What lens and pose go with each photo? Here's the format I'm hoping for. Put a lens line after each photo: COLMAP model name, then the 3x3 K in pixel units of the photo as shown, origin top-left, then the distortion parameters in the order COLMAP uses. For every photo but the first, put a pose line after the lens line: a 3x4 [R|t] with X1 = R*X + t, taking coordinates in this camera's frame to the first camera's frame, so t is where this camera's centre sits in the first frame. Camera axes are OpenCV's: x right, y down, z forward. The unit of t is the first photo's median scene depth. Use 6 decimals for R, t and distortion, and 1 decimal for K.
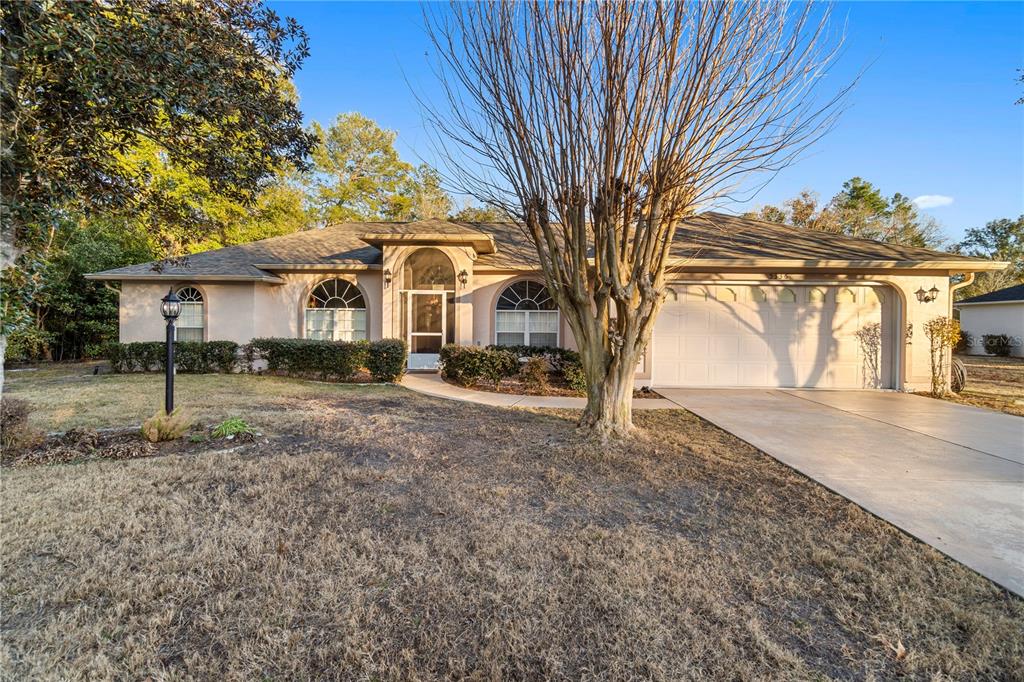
lens RADIAL K [[431.4, 0, 508.3], [0, 431.4, 319.0], [0, 0, 1]] dist [-0.002808, -0.000344]
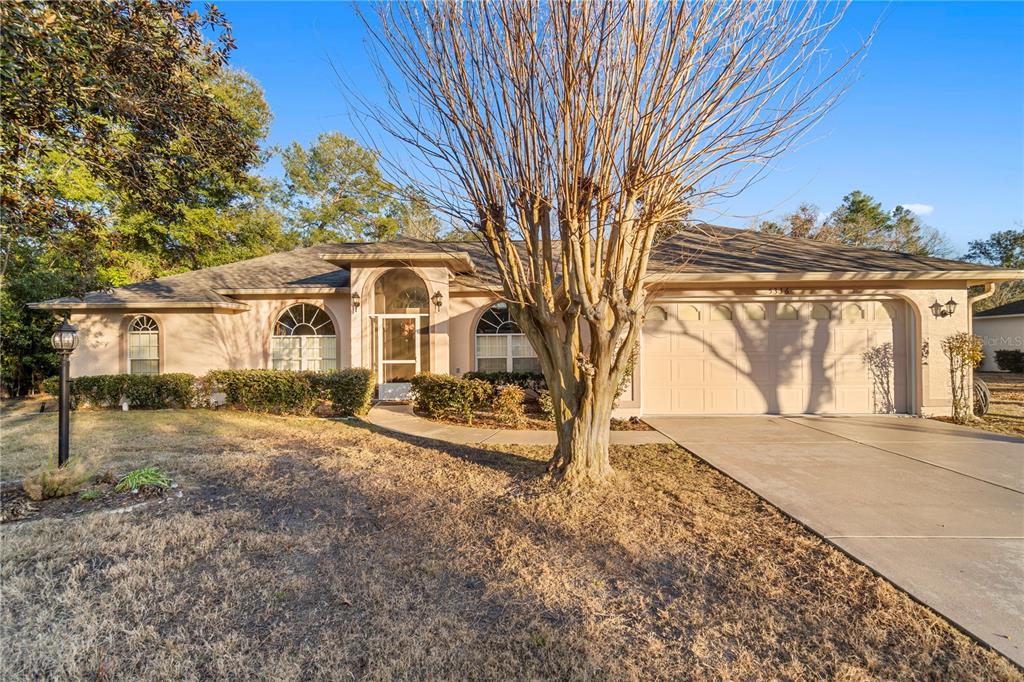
lens RADIAL K [[436.9, 0, 507.3], [0, 436.9, 335.8], [0, 0, 1]] dist [-0.005441, 0.000764]
pose [[0.999827, -0.018562, 0.000869, 0.054865], [0.018573, 0.999714, -0.015057, -0.002539], [-0.000589, 0.015071, 0.999886, 0.086096]]
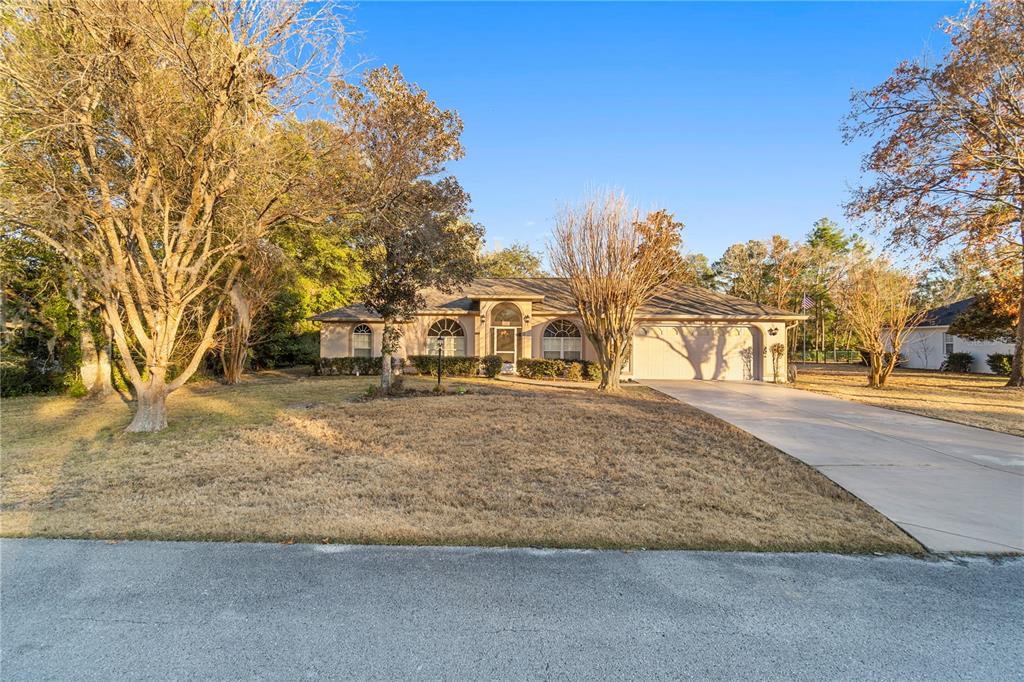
lens RADIAL K [[445.4, 0, 503.6], [0, 445.4, 339.0], [0, 0, 1]] dist [-0.004683, -0.000460]
pose [[0.999858, -0.002748, -0.016636, -0.217631], [0.002864, 0.999972, 0.006952, -0.038738], [0.016616, -0.006999, 0.999837, -1.008315]]
